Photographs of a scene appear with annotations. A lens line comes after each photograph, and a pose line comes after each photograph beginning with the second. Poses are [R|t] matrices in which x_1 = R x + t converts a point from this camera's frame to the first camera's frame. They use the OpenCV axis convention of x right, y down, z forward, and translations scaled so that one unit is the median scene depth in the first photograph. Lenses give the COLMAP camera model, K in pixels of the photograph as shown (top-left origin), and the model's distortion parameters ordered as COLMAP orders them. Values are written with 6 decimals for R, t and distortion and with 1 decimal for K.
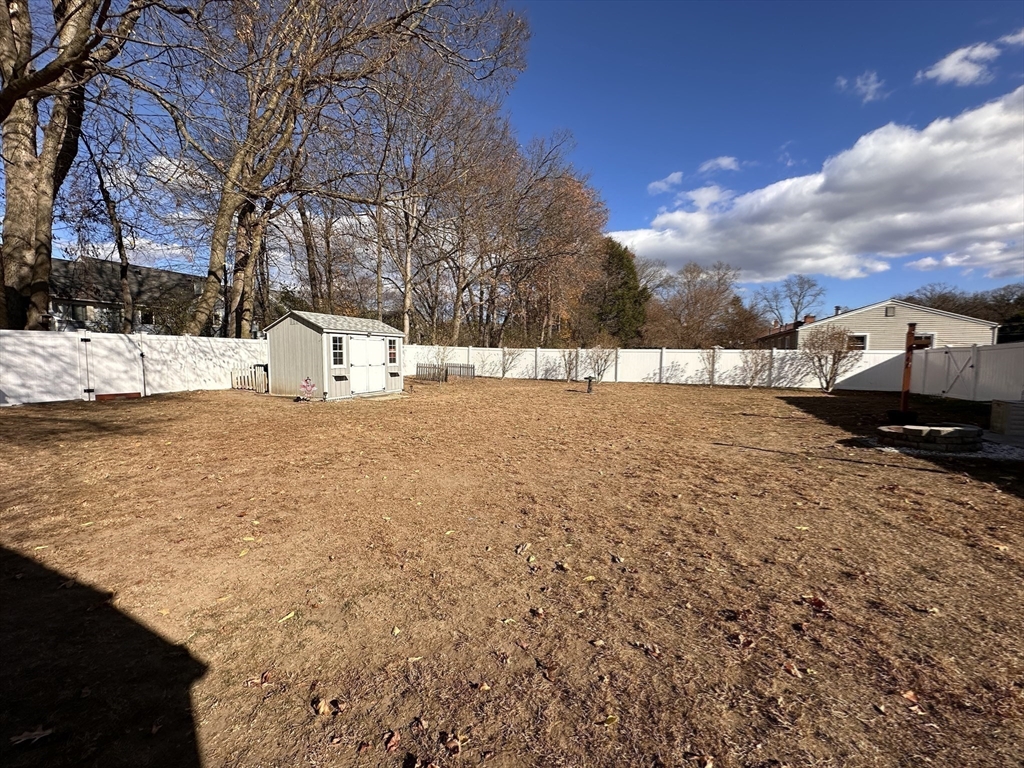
lens RADIAL K [[412.3, 0, 512.0], [0, 412.3, 384.0], [0, 0, 1]] dist [-0.000211, 0.000003]
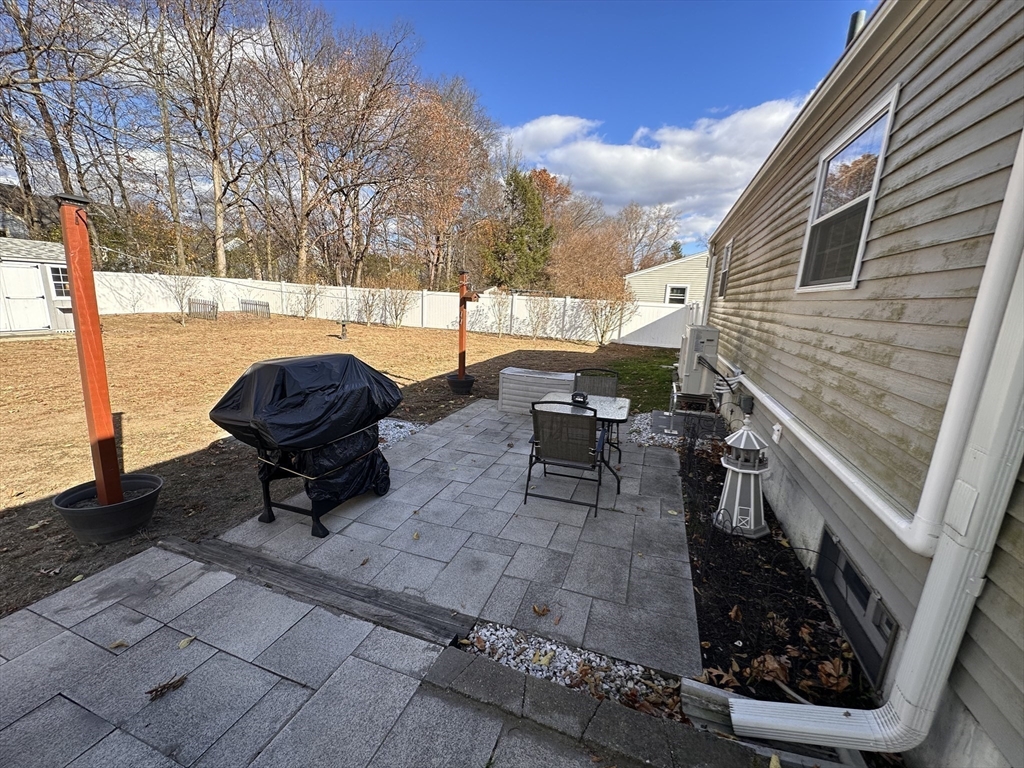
lens RADIAL K [[406.9, 0, 512.0], [0, 406.9, 384.0], [0, 0, 1]] dist [-0.002683, -0.000428]
pose [[0.997336, 0.025868, 0.068206, 0.670488], [-0.035542, 0.988841, 0.144672, -0.030664], [-0.063702, -0.146711, 0.987126, 0.115444]]
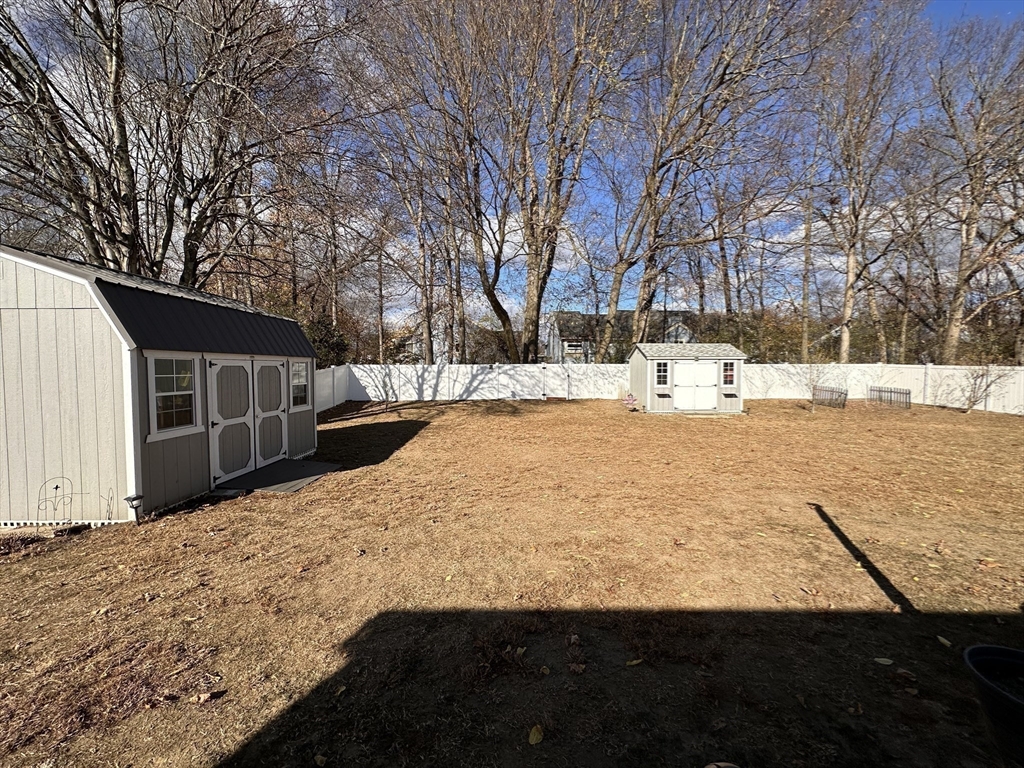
lens RADIAL K [[406.9, 0, 512.0], [0, 406.9, 384.0], [0, 0, 1]] dist [-0.002683, -0.000428]
pose [[0.394894, 0.028349, -0.918289, 0.517758], [-0.062685, 0.998026, 0.003854, -0.025768], [0.916585, 0.056041, 0.395892, 0.104977]]
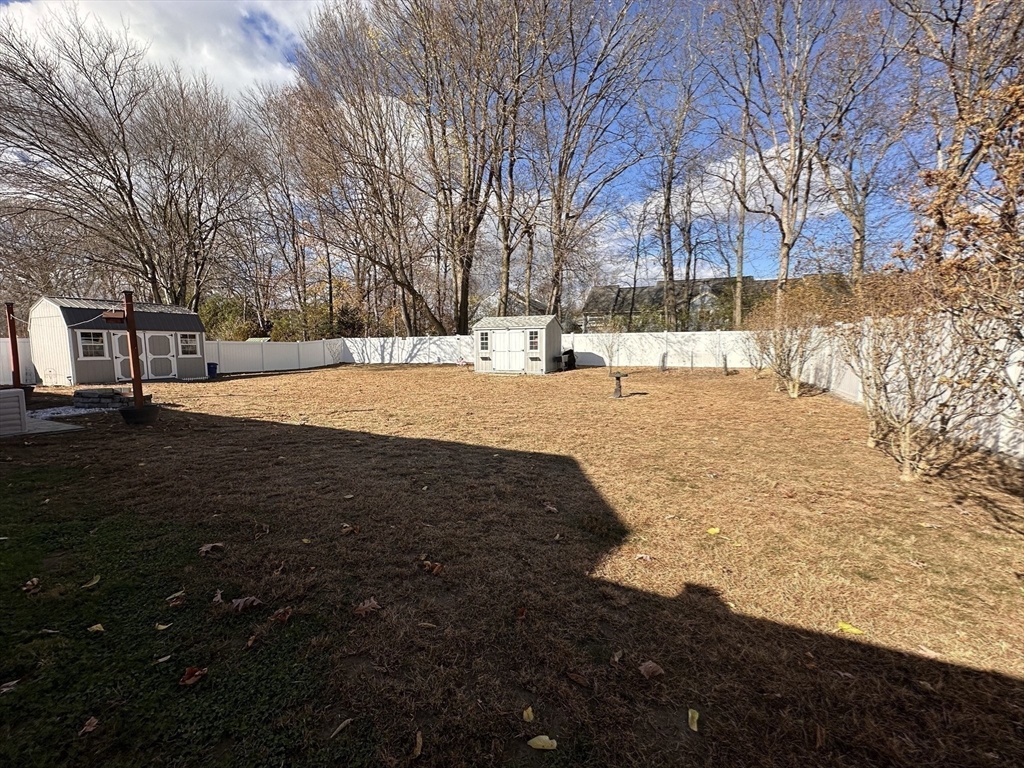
lens RADIAL K [[406.9, 0, 512.0], [0, 406.9, 384.0], [0, 0, 1]] dist [-0.002683, -0.000428]
pose [[-0.019397, 0.086015, -0.996105, 1.117404], [-0.066384, 0.993983, 0.087124, -0.060175], [0.997606, 0.067815, -0.013570, 1.128070]]
